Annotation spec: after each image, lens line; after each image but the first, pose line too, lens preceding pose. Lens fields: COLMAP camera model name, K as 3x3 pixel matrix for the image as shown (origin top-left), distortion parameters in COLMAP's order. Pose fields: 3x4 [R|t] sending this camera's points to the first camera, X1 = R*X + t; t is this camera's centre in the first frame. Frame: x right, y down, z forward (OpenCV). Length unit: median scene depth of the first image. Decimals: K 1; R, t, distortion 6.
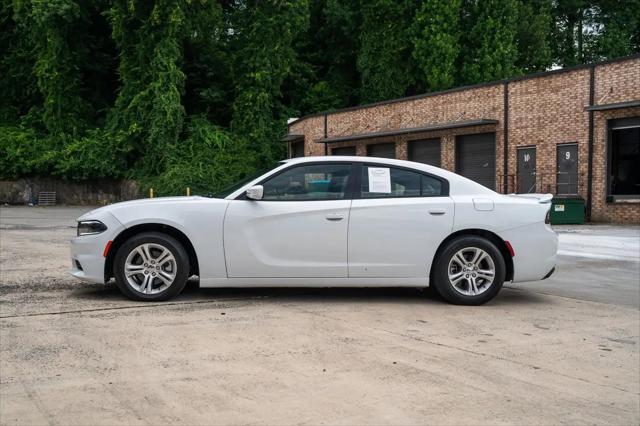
lens RADIAL K [[631.4, 0, 318.1], [0, 631.4, 212.5], [0, 0, 1]] dist [0.006985, 0.113460]
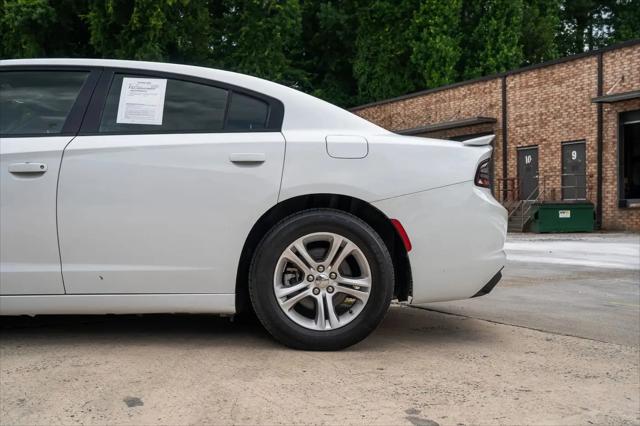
lens RADIAL K [[631.4, 0, 318.1], [0, 631.4, 212.5], [0, 0, 1]] dist [0.006985, 0.113460]
pose [[0.999731, -0.007975, -0.021789, 0.033493], [0.007339, 0.999550, -0.029072, 0.007232], [0.022011, 0.028904, 0.999340, 0.067654]]
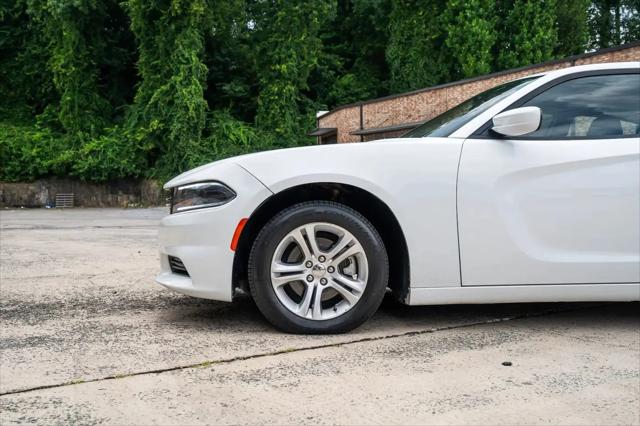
lens RADIAL K [[631.4, 0, 318.1], [0, 631.4, 212.5], [0, 0, 1]] dist [0.006985, 0.113460]
pose [[0.999720, -0.015100, -0.018224, -0.031943], [0.015029, 0.999879, -0.004007, 0.005345], [0.018282, 0.003732, 0.999826, 0.060069]]
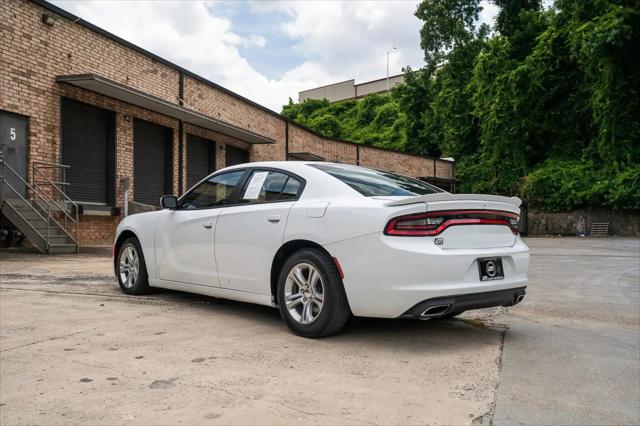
lens RADIAL K [[631.4, 0, 318.1], [0, 631.4, 212.5], [0, 0, 1]] dist [0.006985, 0.113460]
pose [[0.584657, -0.021805, -0.810987, 0.120711], [-0.021966, 0.998847, -0.042691, 0.003326], [0.810983, 0.042774, 0.583504, 0.073024]]
